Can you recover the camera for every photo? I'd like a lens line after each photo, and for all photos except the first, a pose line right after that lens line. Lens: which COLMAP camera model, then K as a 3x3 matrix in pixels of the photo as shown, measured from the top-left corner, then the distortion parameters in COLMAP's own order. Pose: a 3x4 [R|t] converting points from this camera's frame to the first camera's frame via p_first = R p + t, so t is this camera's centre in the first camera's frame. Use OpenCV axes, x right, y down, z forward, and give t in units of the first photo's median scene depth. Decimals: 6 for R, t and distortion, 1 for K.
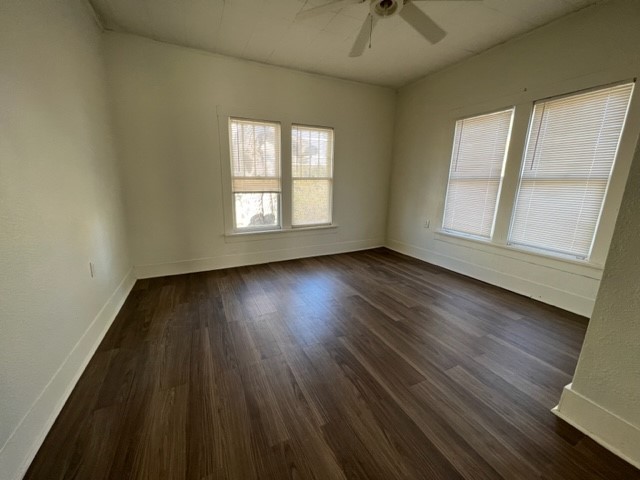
lens RADIAL K [[254.9, 0, 318.3], [0, 254.9, 239.5], [0, 0, 1]] dist [0.000550, 0.000095]
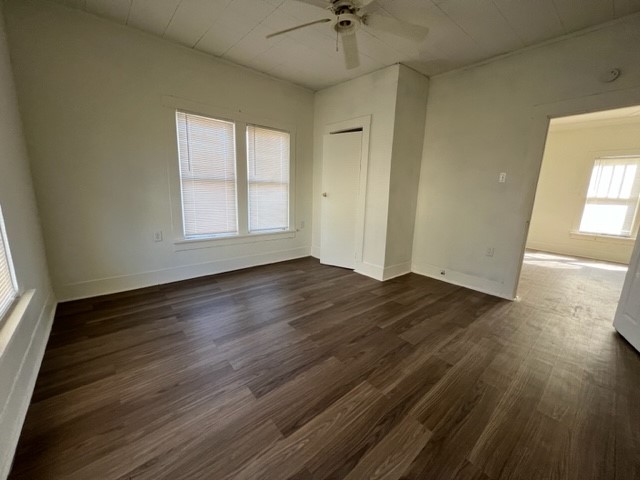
lens RADIAL K [[254.9, 0, 318.3], [0, 254.9, 239.5], [0, 0, 1]] dist [0.000550, 0.000095]
pose [[-0.250944, -0.216368, 0.943511, -0.584642], [0.178210, 0.947713, 0.264730, -0.237816], [-0.951456, 0.234575, -0.199264, 0.985089]]
